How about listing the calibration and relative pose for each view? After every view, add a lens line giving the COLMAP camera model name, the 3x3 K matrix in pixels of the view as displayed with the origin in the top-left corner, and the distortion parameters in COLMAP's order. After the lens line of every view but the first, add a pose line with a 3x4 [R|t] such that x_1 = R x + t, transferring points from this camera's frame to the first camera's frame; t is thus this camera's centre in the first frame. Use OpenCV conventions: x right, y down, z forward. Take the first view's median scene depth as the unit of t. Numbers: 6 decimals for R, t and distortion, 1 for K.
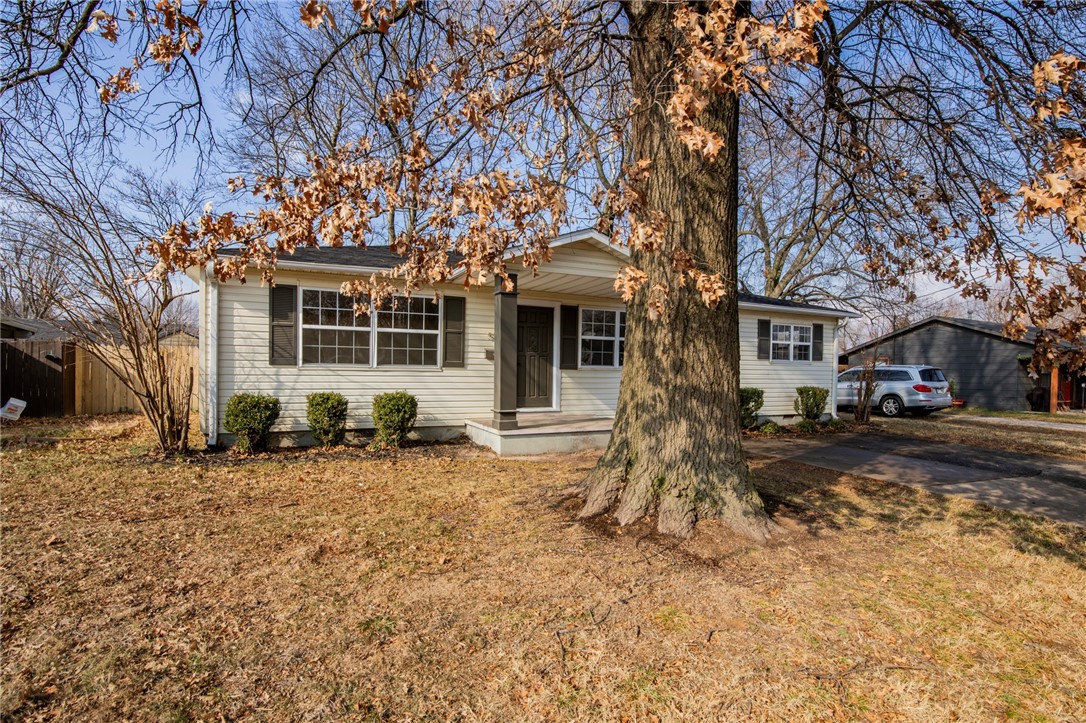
lens RADIAL K [[535.4, 0, 540.6], [0, 535.4, 368.1], [0, 0, 1]] dist [-0.027406, 0.002016]
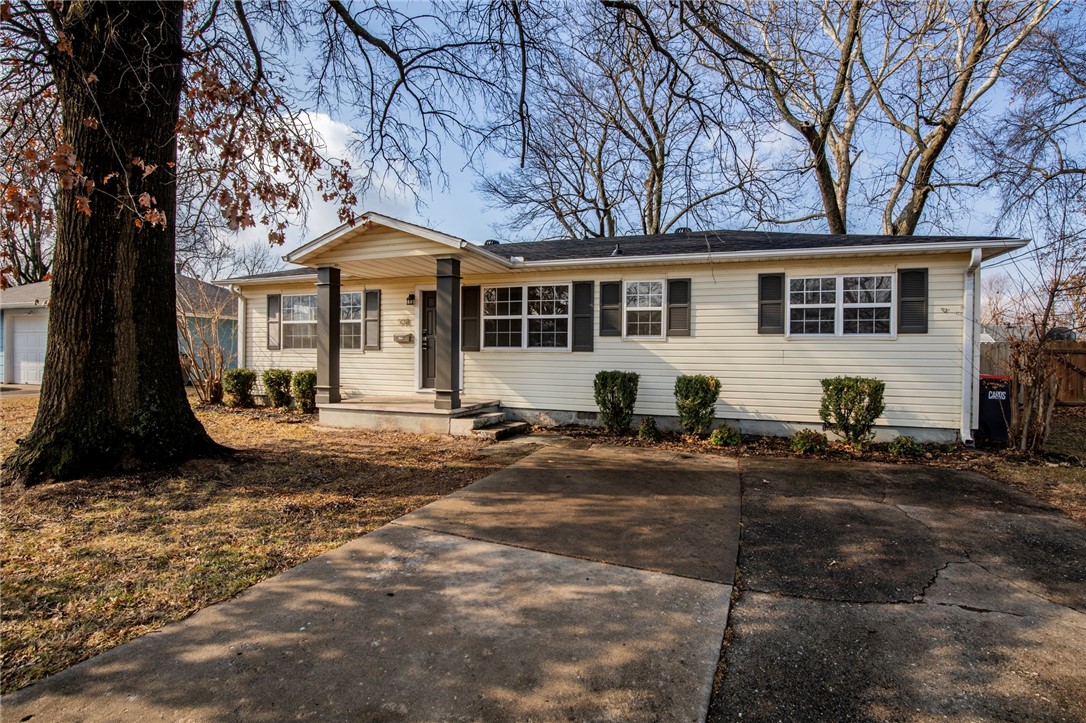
lens RADIAL K [[535.4, 0, 543.2], [0, 535.4, 361.5], [0, 0, 1]] dist [-0.027406, 0.002016]
pose [[0.698211, 0.000629, -0.715892, 0.837206], [0.001298, 0.999997, 0.002145, 0.019041], [0.715891, -0.002427, 0.698208, 0.411114]]
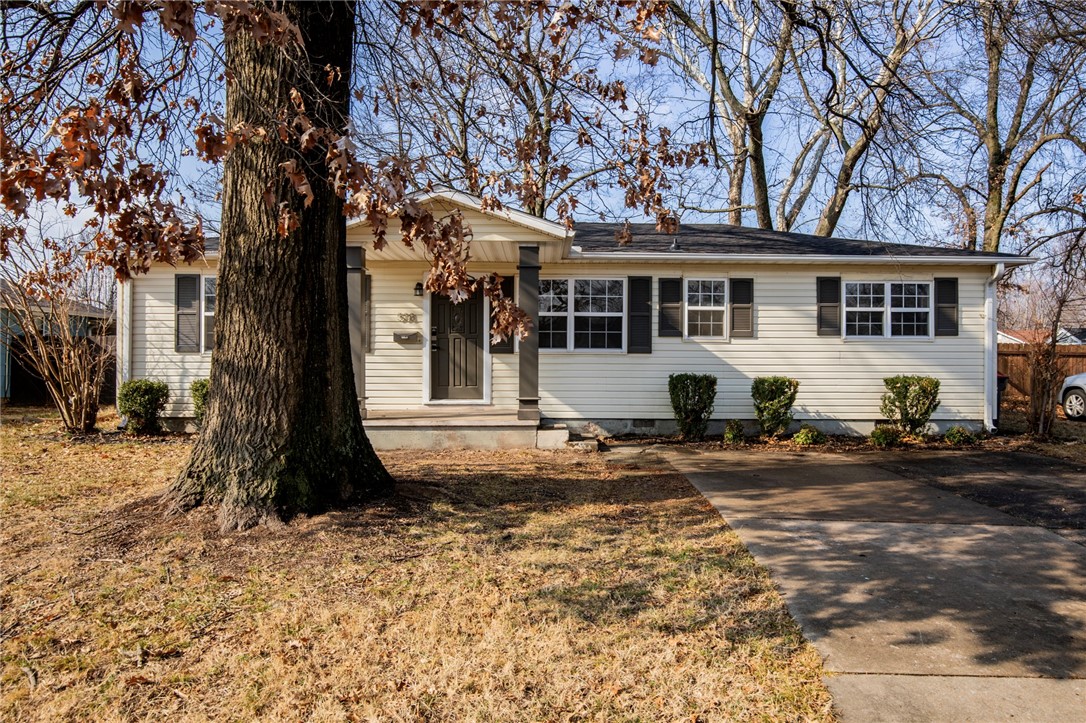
lens RADIAL K [[701.2, 0, 568.3], [0, 701.2, 362.8], [0, 0, 1]] dist [-0.005637, -0.004808]
pose [[0.908866, -0.010913, -0.416946, 0.590221], [0.010617, 0.999939, -0.003030, 0.020882], [0.416954, -0.001672, 0.908926, 0.064967]]
